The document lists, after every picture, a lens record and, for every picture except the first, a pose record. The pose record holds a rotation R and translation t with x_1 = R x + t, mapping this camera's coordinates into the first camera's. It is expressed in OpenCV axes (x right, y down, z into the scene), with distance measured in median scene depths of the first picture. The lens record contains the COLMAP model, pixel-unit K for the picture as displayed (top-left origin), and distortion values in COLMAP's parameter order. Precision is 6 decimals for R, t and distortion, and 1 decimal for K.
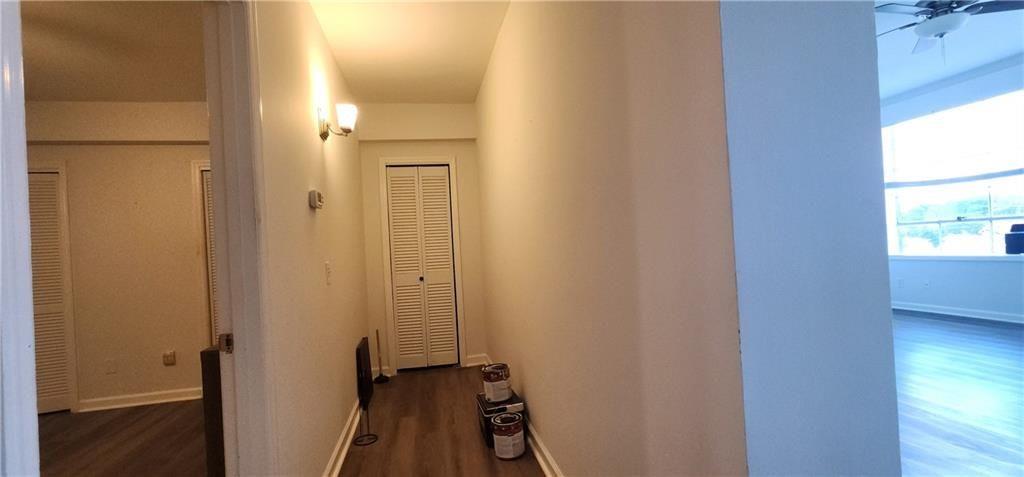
lens RADIAL K [[438.0, 0, 497.0], [0, 438.0, 247.3], [0, 0, 1]] dist [-0.002516, 0.000275]
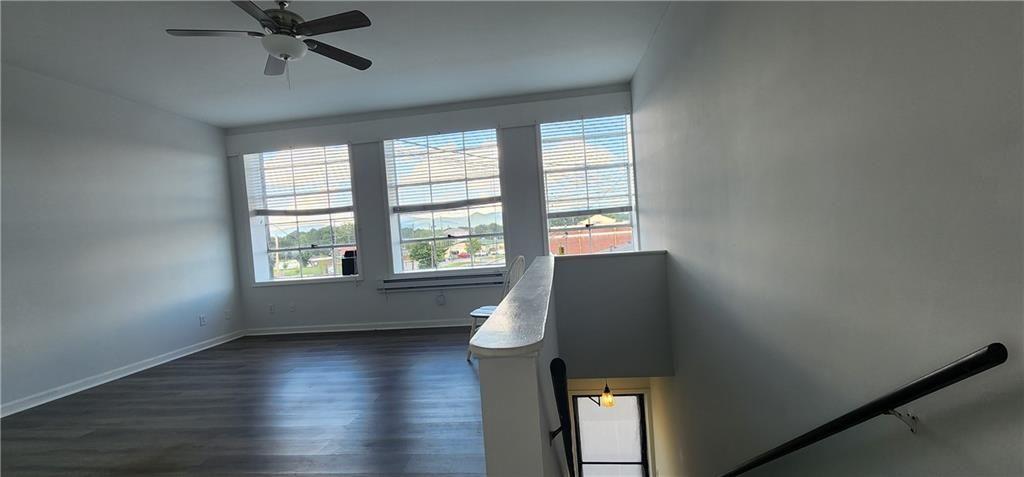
lens RADIAL K [[438.0, 0, 497.0], [0, 438.0, 247.3], [0, 0, 1]] dist [-0.002516, 0.000275]
pose [[0.363653, 0.001266, 0.931534, 0.221436], [0.048919, 0.998593, -0.020454, -0.019299], [-0.930249, 0.053008, 0.363080, 0.183072]]
